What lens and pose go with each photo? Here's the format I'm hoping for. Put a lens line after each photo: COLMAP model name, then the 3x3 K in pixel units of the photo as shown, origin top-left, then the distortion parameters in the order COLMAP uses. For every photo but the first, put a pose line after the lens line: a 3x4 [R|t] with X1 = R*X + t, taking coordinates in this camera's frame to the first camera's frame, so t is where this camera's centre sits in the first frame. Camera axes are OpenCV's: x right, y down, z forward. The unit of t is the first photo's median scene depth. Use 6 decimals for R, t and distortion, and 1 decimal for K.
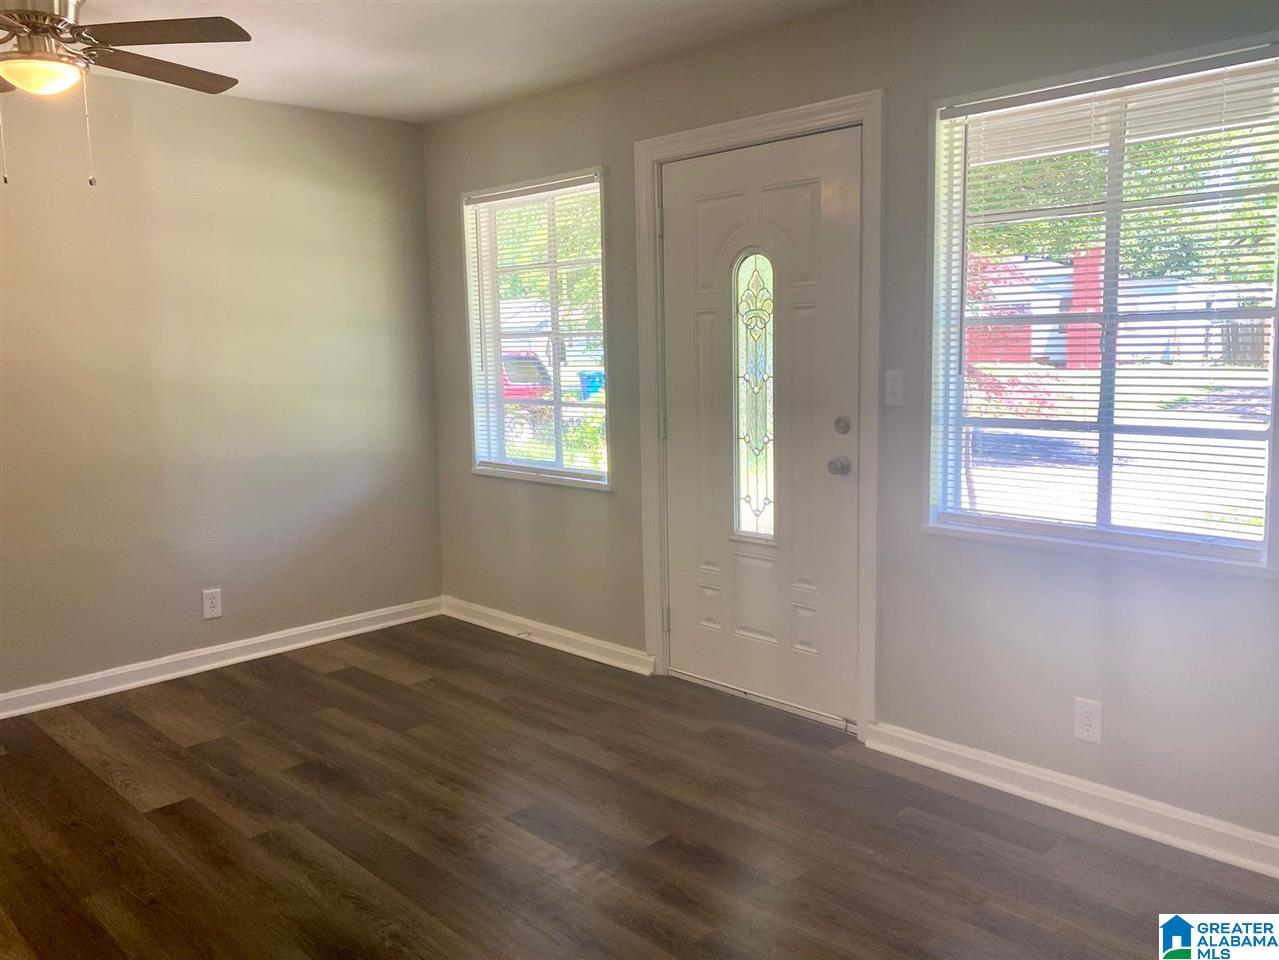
lens RADIAL K [[1020.8, 0, 631.4], [0, 1020.8, 463.7], [0, 0, 1]] dist [0.139055, -0.218629]
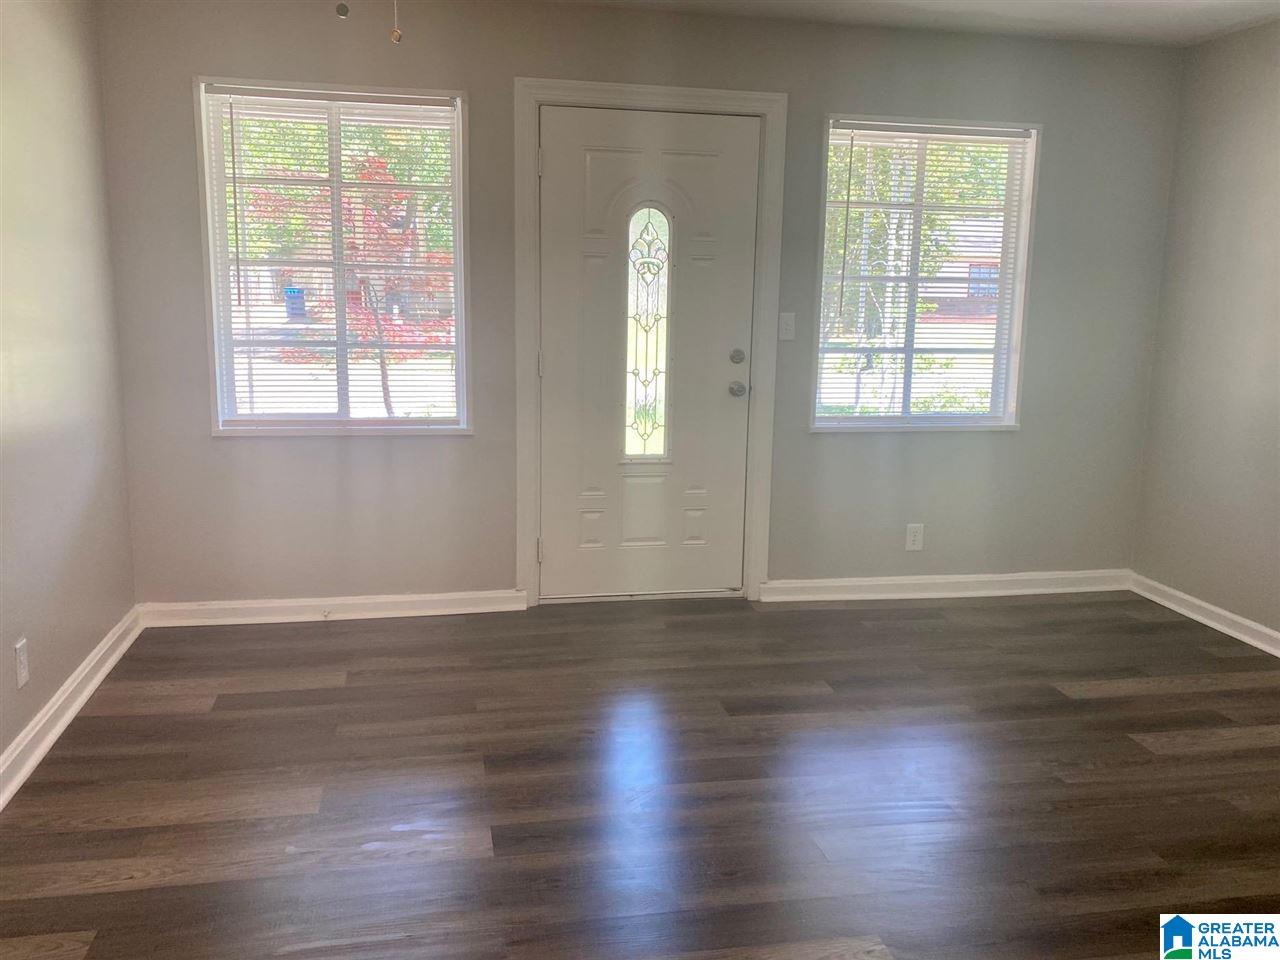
lens RADIAL K [[1021.6, 0, 631.9], [0, 1021.6, 463.7], [0, 0, 1]] dist [0.139055, -0.218629]
pose [[0.555527, -0.110826, 0.824080, -0.832189], [0.069570, 0.993798, 0.086752, -0.022645], [-0.828583, 0.009138, 0.559792, 0.369035]]
